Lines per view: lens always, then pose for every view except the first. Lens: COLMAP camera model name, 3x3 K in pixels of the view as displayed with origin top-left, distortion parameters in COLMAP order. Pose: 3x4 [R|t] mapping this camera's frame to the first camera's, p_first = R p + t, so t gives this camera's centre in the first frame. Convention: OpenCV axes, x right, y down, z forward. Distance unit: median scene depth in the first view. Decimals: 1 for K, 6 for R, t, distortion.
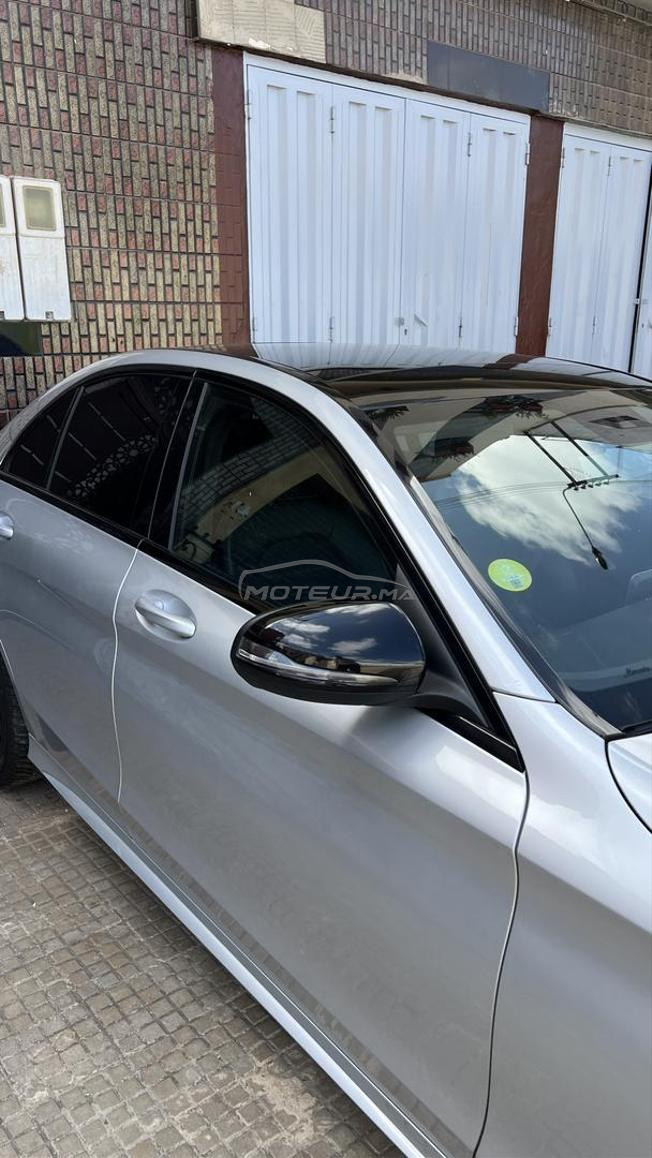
lens RADIAL K [[866.4, 0, 327.2], [0, 866.4, 584.7], [0, 0, 1]] dist [-0.005781, -0.010302]
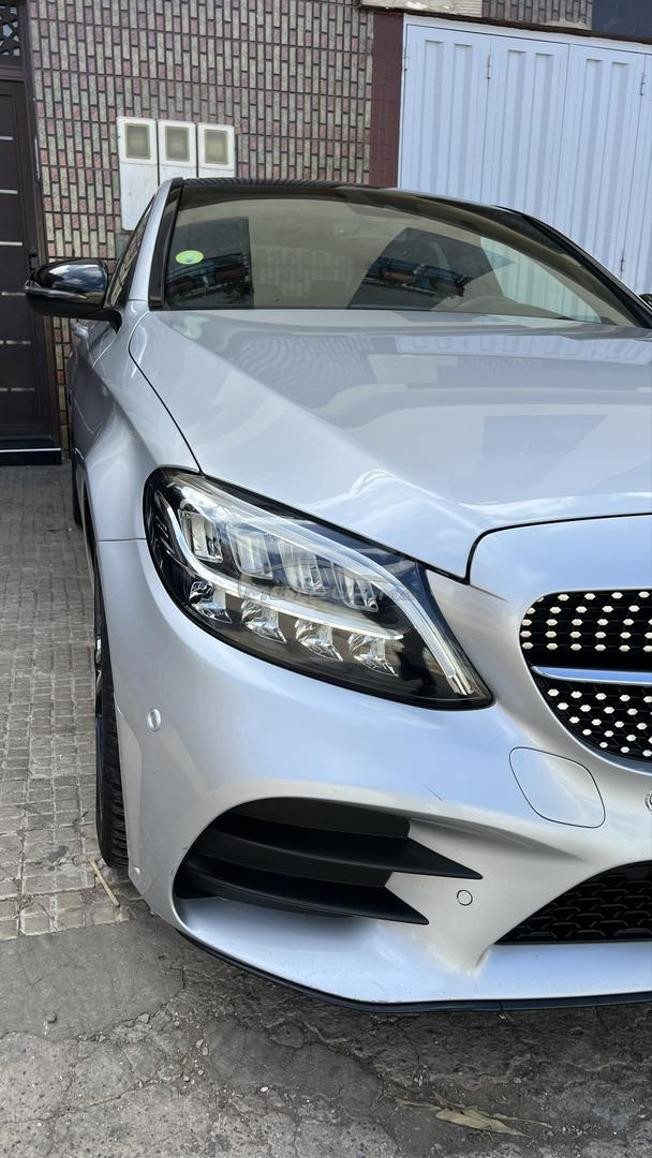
lens RADIAL K [[866.4, 0, 326.8], [0, 866.4, 585.6], [0, 0, 1]] dist [-0.005781, -0.010302]
pose [[0.923349, 0.133836, -0.359881, 0.343444], [-0.131198, 0.990844, 0.031870, 0.145198], [0.360852, 0.017788, 0.932454, -0.140137]]
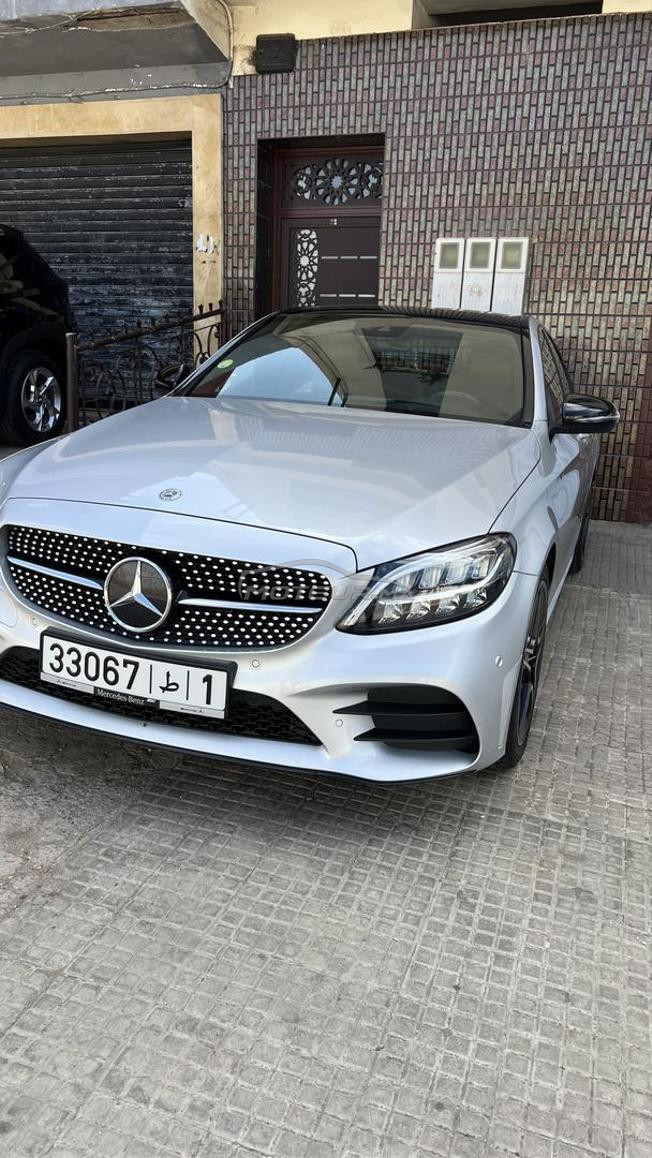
lens RADIAL K [[866.4, 0, 328.1], [0, 866.4, 573.0], [0, 0, 1]] dist [-0.005781, -0.010302]
pose [[0.490984, 0.227633, -0.840903, 0.871292], [-0.289232, 0.953101, 0.089129, 0.071797], [0.821754, 0.199455, 0.533796, -0.016708]]
